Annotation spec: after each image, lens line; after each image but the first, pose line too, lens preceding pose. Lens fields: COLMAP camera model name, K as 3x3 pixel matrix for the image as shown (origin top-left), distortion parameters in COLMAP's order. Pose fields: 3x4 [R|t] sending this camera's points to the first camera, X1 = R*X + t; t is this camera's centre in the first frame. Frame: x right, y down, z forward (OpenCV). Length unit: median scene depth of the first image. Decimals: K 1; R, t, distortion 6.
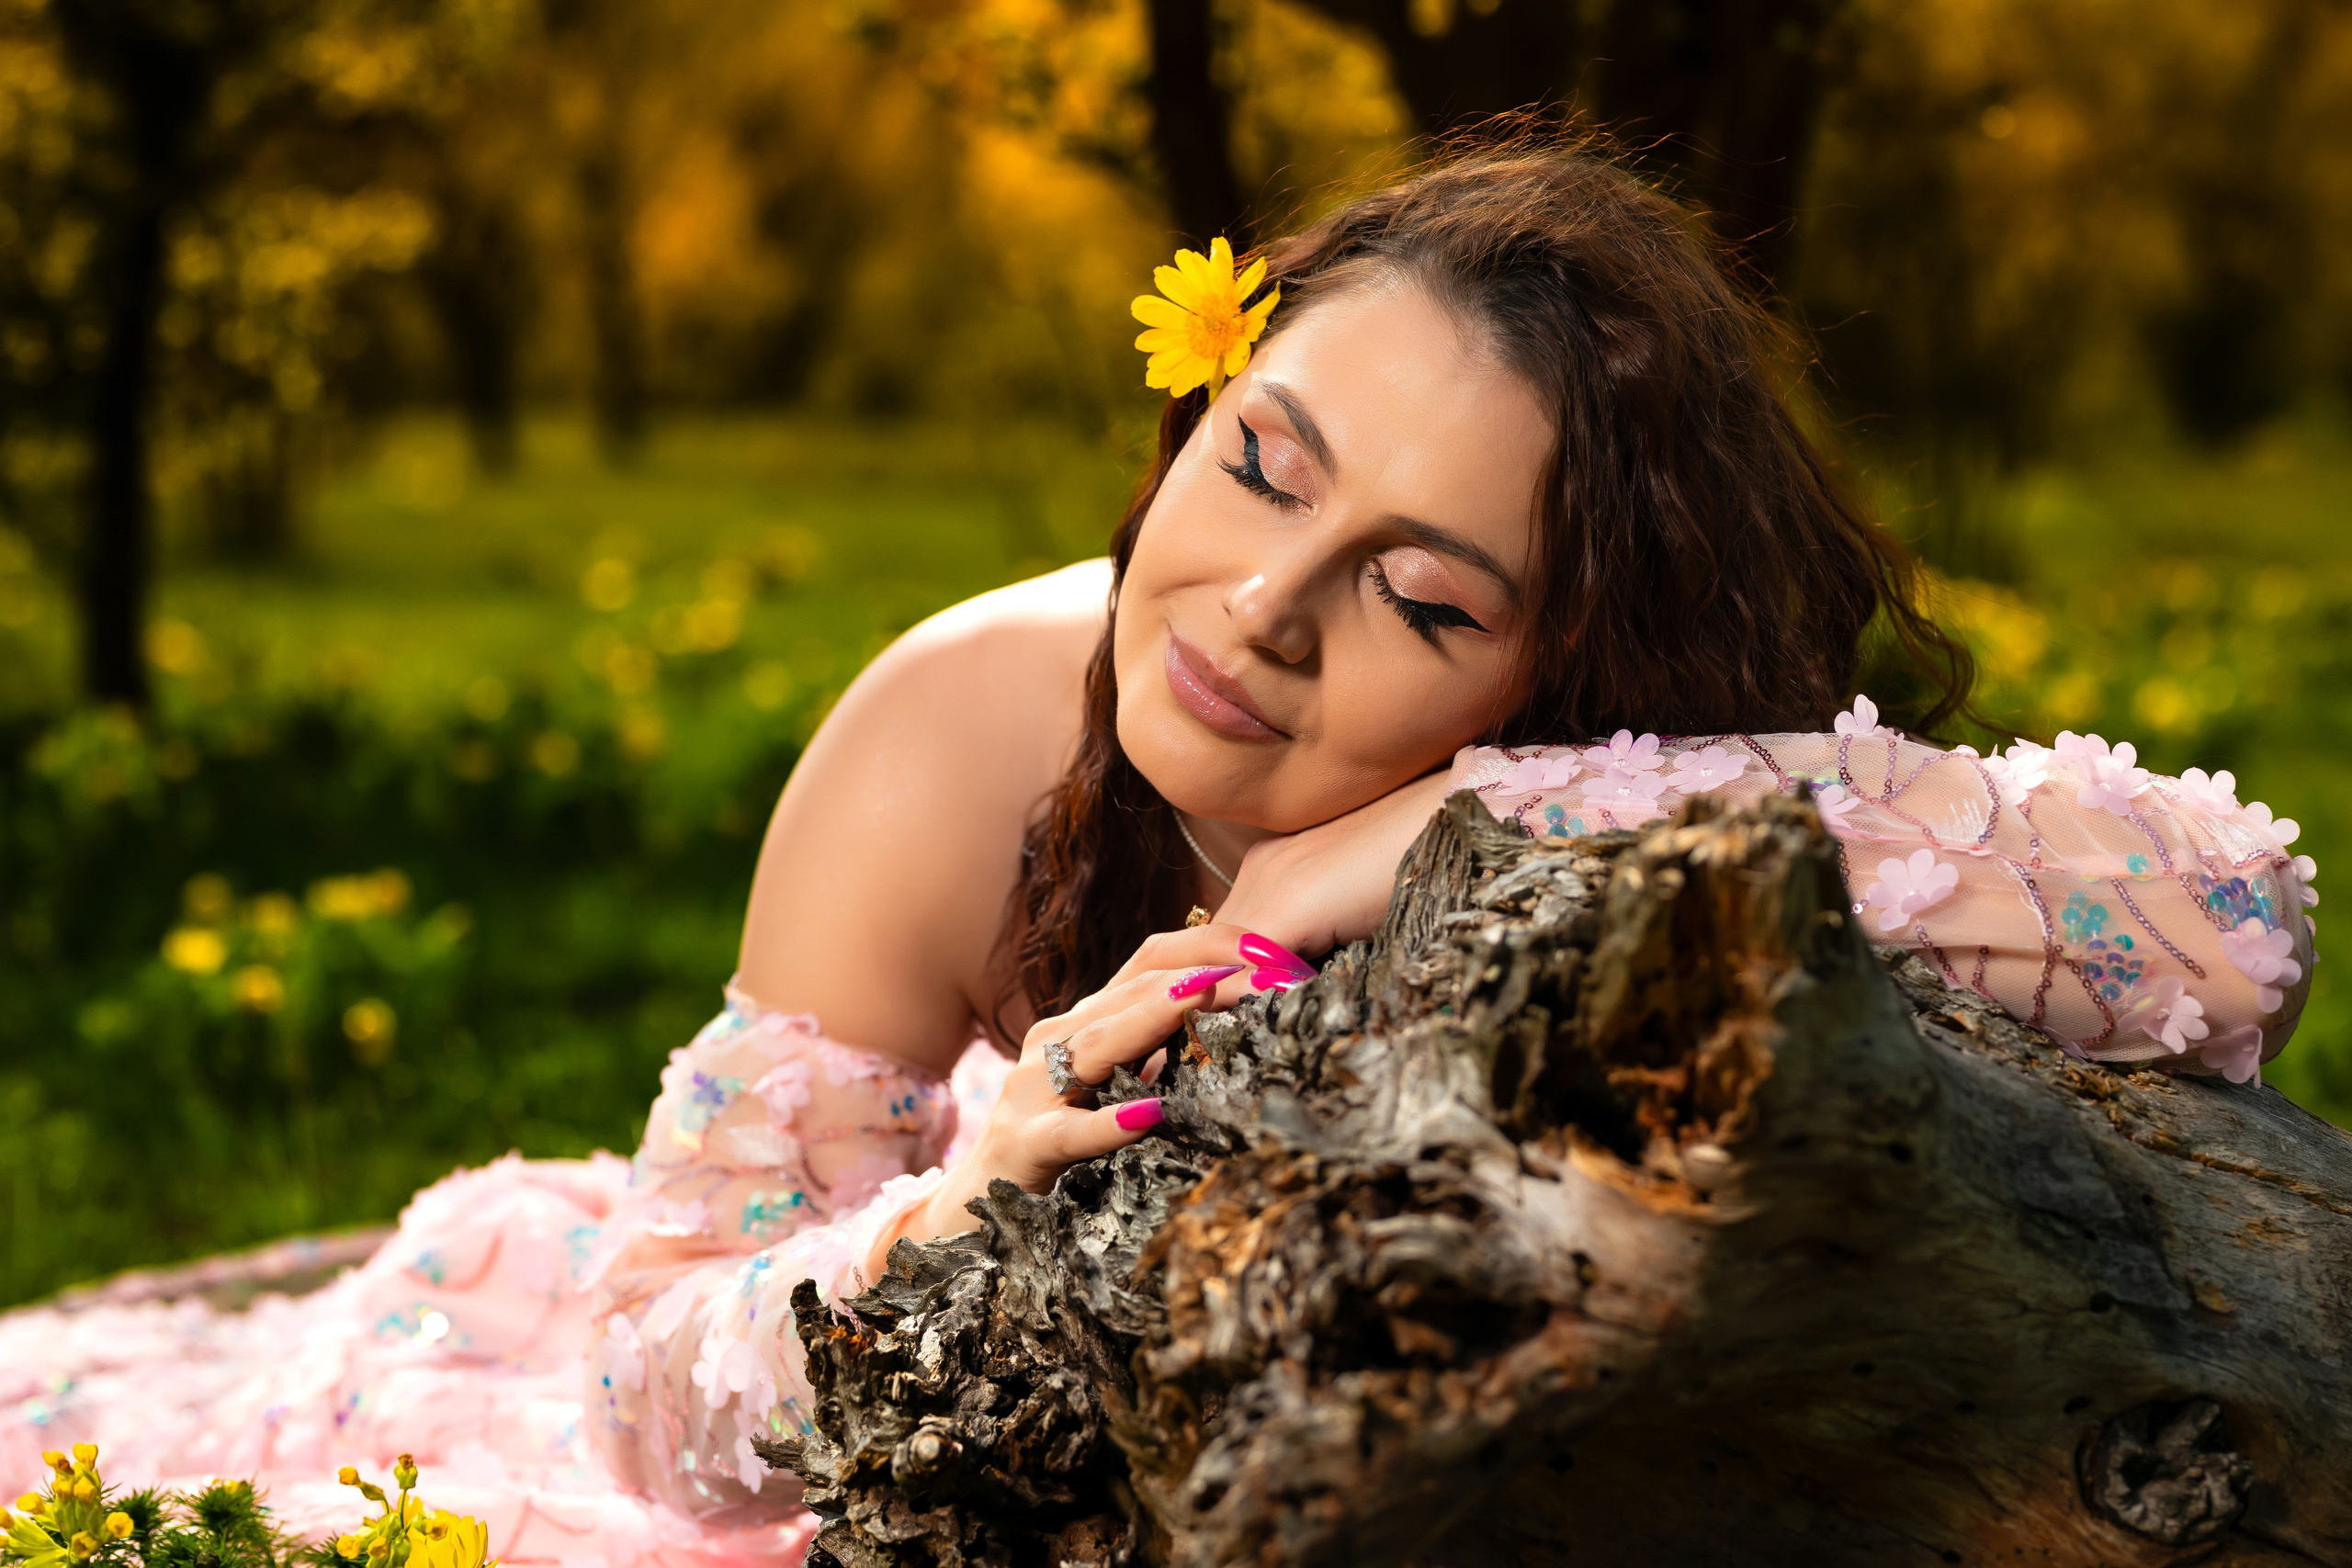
lens RADIAL K [[5754.8, 0, 1176.0], [0, 5754.8, 784.0], [0, 0, 1]] dist [-0.018309, 0.068986]
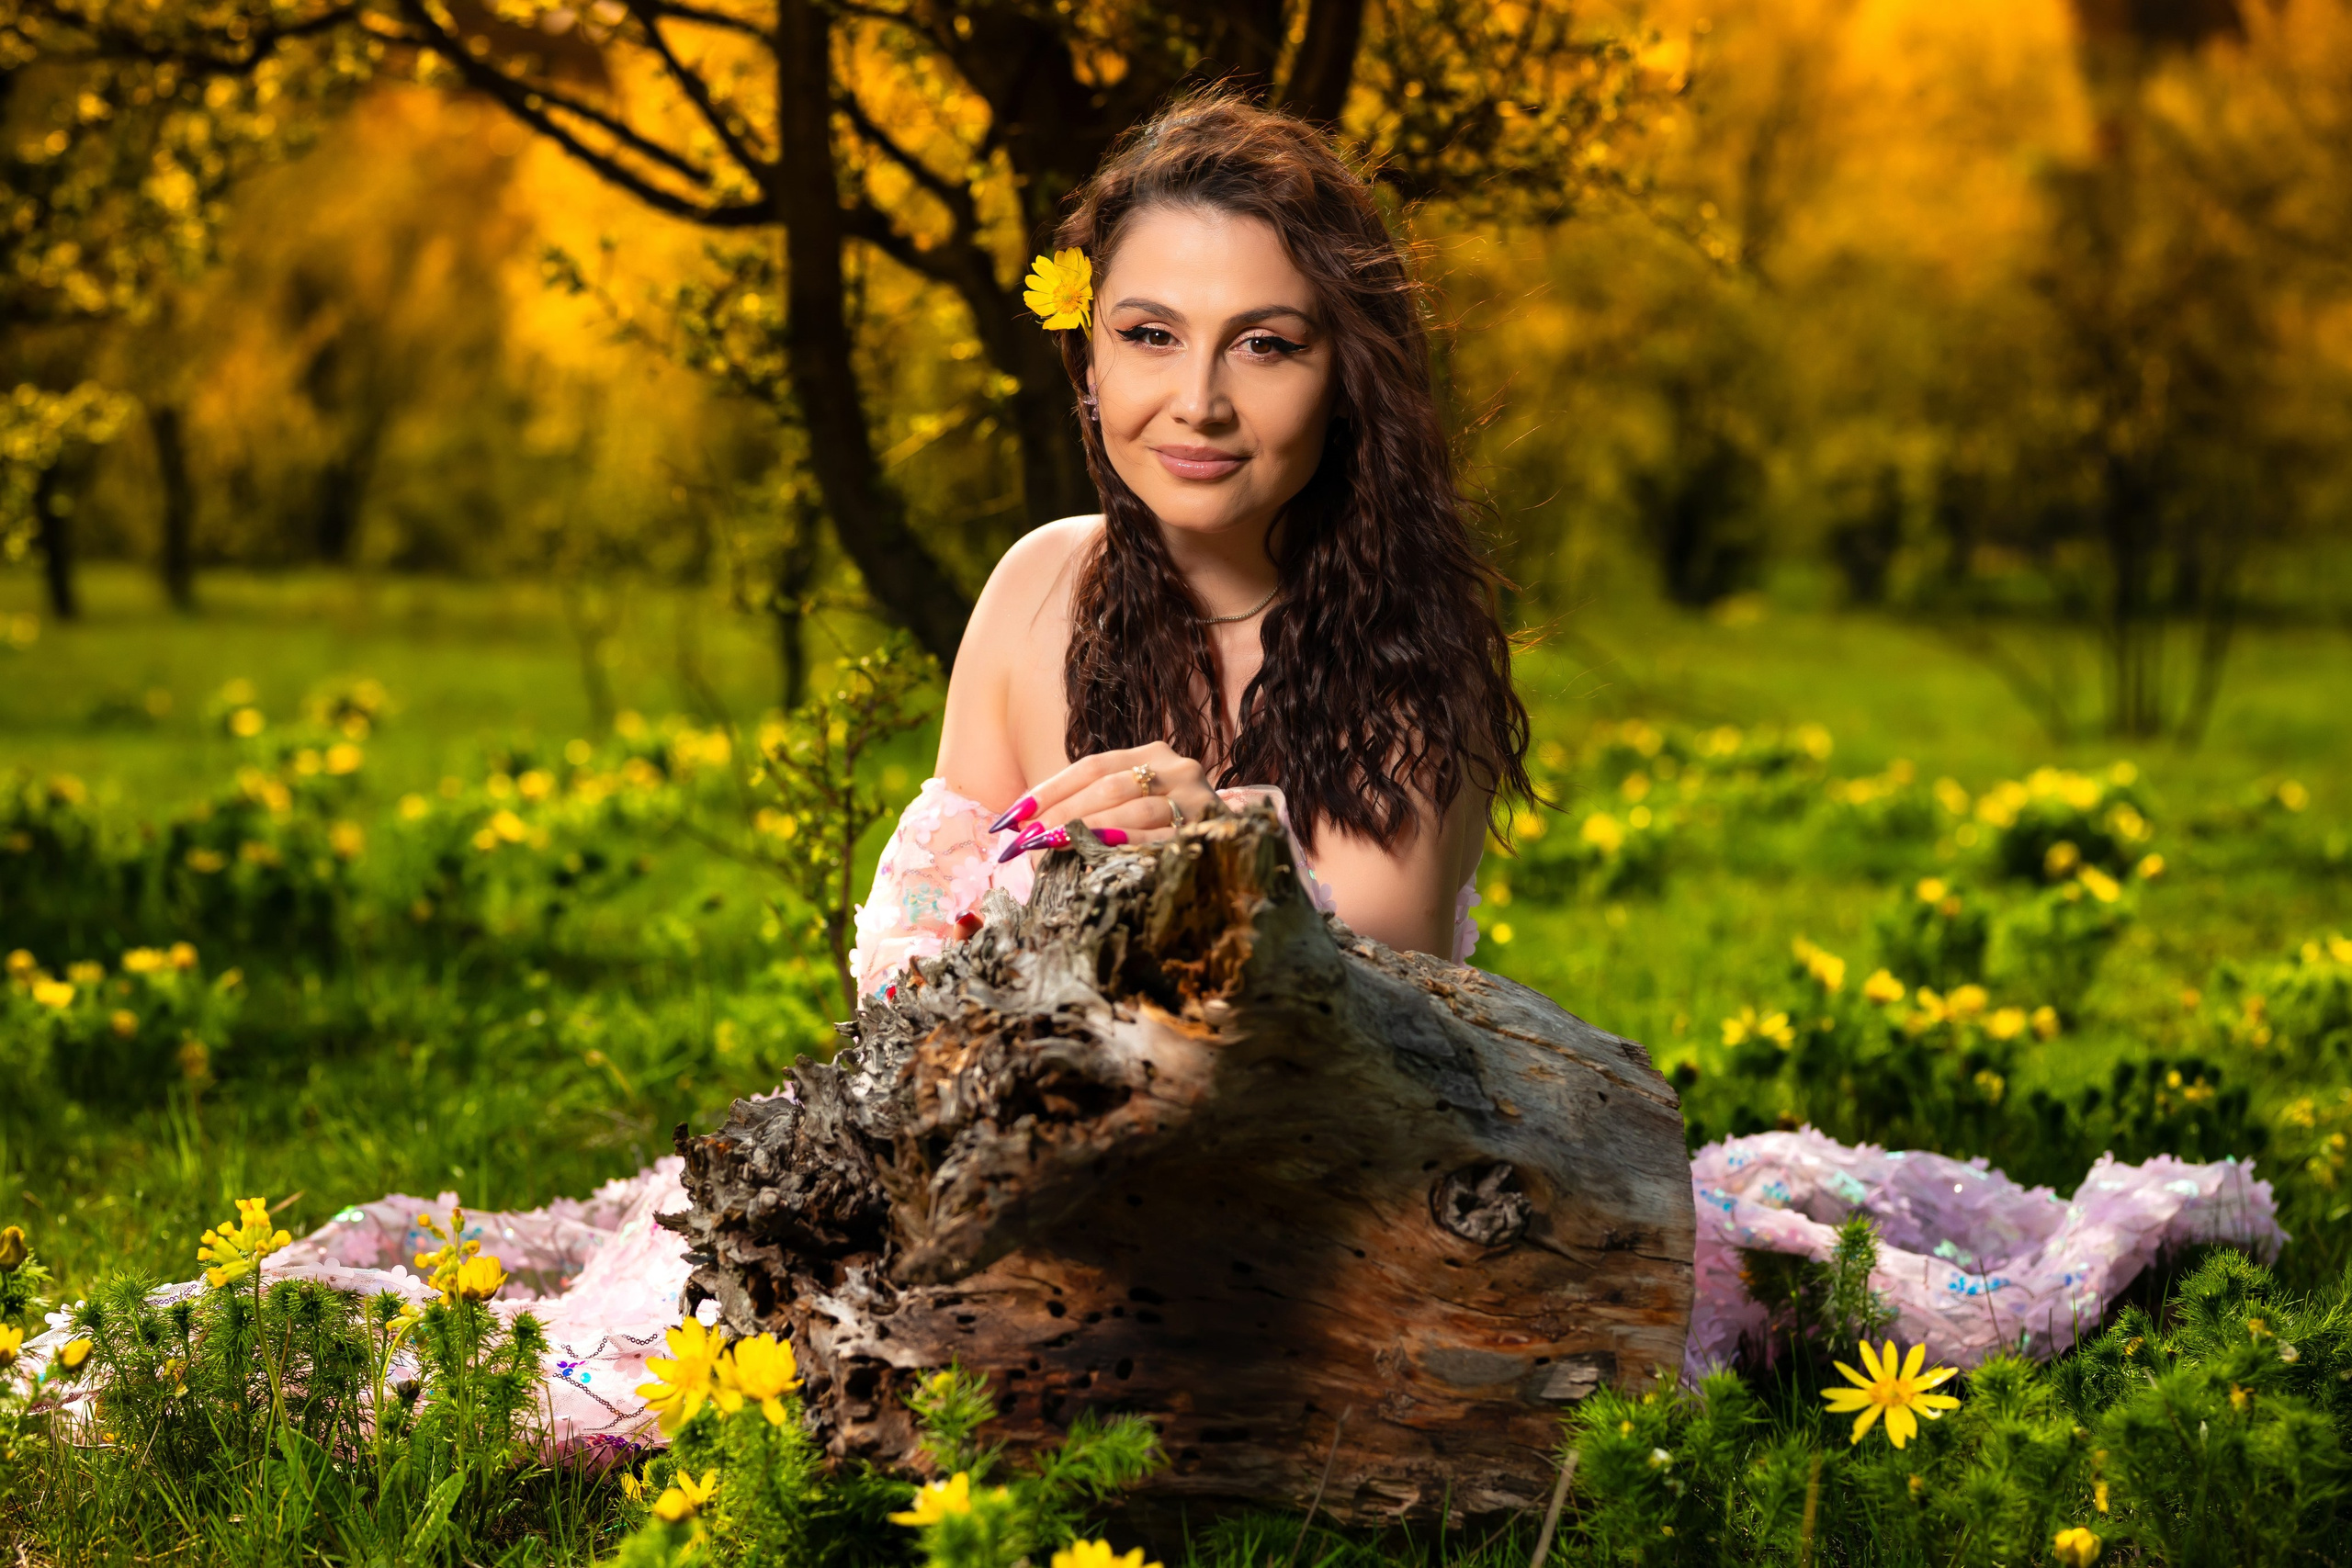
lens RADIAL K [[5784.5, 0, 1134.0], [0, 5784.5, 817.6], [0, 0, 1]] dist [0.012248, -0.375143]
pose [[0.997201, -0.004794, 0.074616, -0.063905], [0.007813, 0.999160, -0.040218, 0.072730], [-0.074361, 0.040688, 0.996401, -0.752002]]
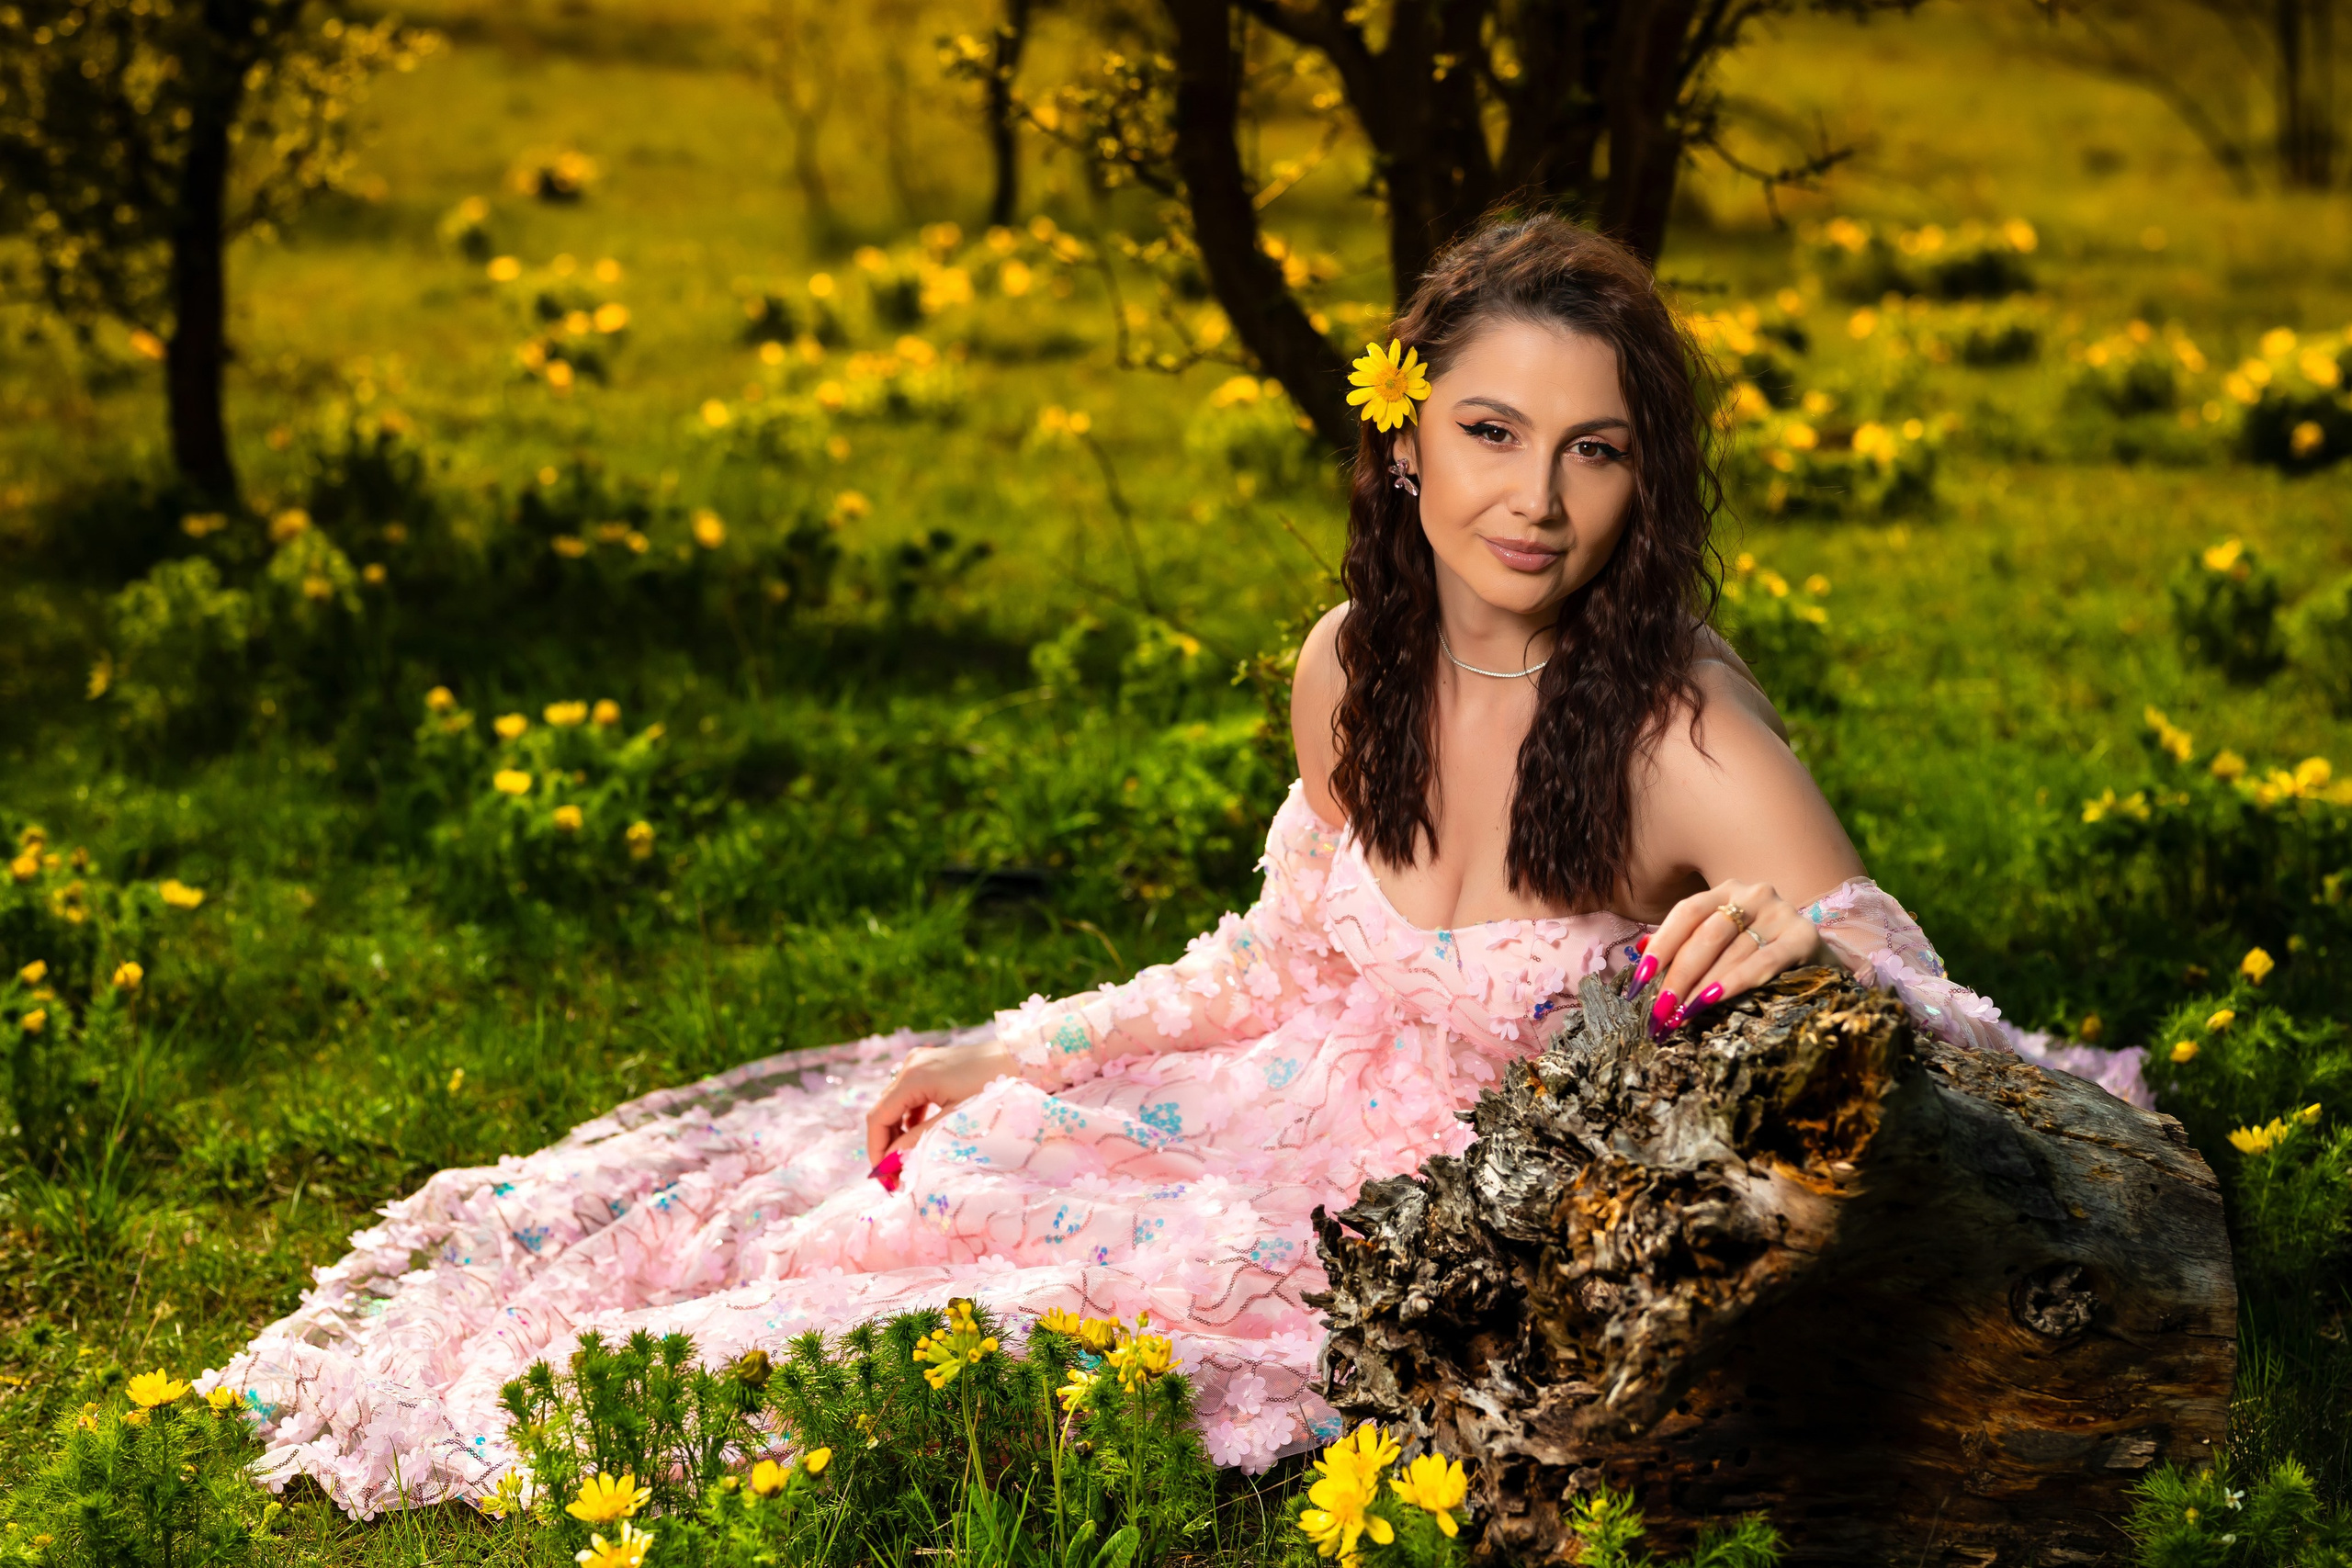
lens RADIAL K [[5784.5, 0, 1134.0], [0, 5784.5, 817.6], [0, 0, 1]] dist [0.012248, -0.375143]
pose [[0.997960, -0.021096, 0.060264, -0.257420], [0.015838, 0.996132, 0.086431, -0.221055], [-0.061854, -0.085300, 0.994433, -0.929723]]
